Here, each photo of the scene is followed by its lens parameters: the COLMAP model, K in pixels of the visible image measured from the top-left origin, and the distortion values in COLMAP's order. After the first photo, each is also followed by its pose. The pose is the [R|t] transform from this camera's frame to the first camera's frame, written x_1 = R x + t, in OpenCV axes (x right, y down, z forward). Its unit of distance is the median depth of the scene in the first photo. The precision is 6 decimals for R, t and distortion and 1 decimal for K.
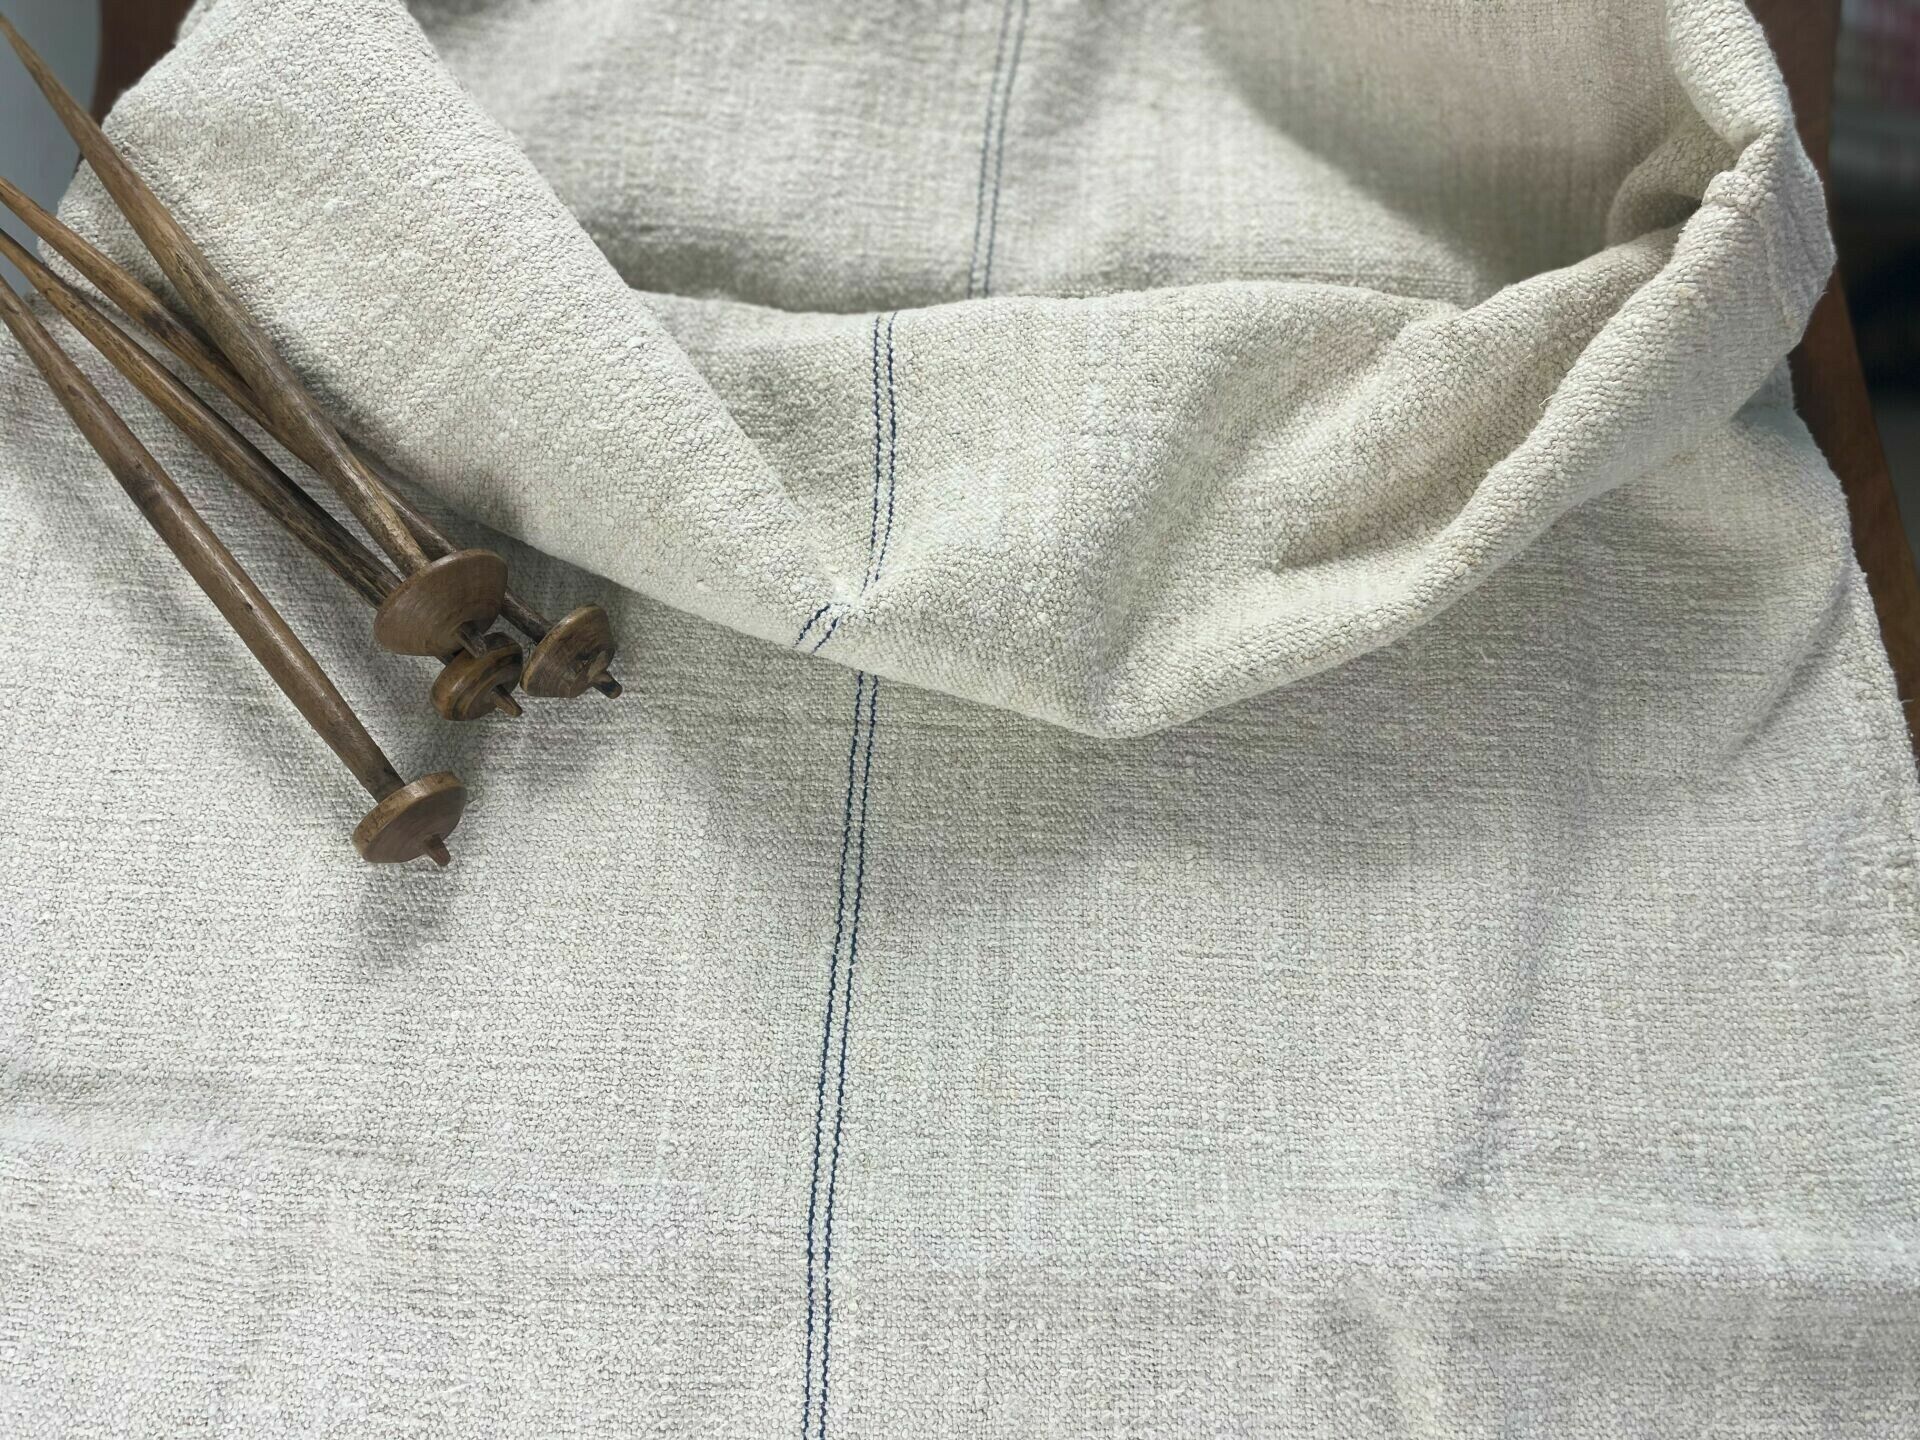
lens RADIAL K [[1522.5, 0, 968.0], [0, 1522.5, 721.4], [0, 0, 1]] dist [0.087438, -0.157782]
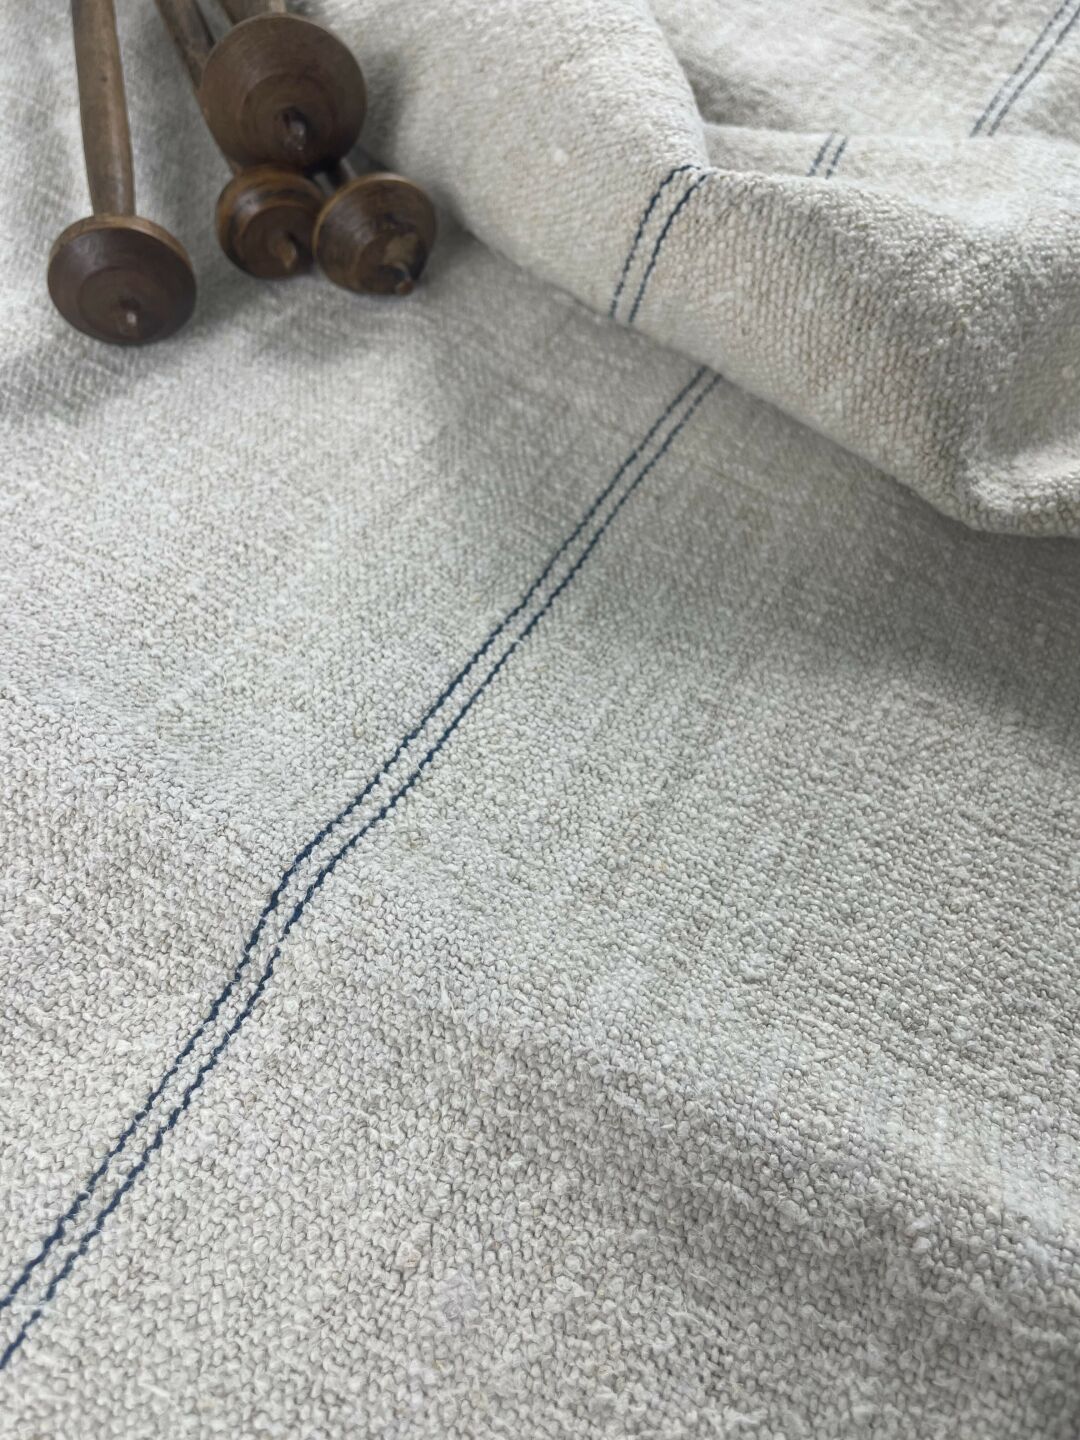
lens RADIAL K [[1141.9, 0, 540.0], [0, 1141.9, 720.0], [0, 0, 1]] dist [0.087438, -0.157782]
pose [[0.902440, 0.387868, -0.187510, 0.053678], [-0.428950, 0.849416, -0.307400, 0.379646], [0.040043, 0.357842, 0.932923, 0.539710]]
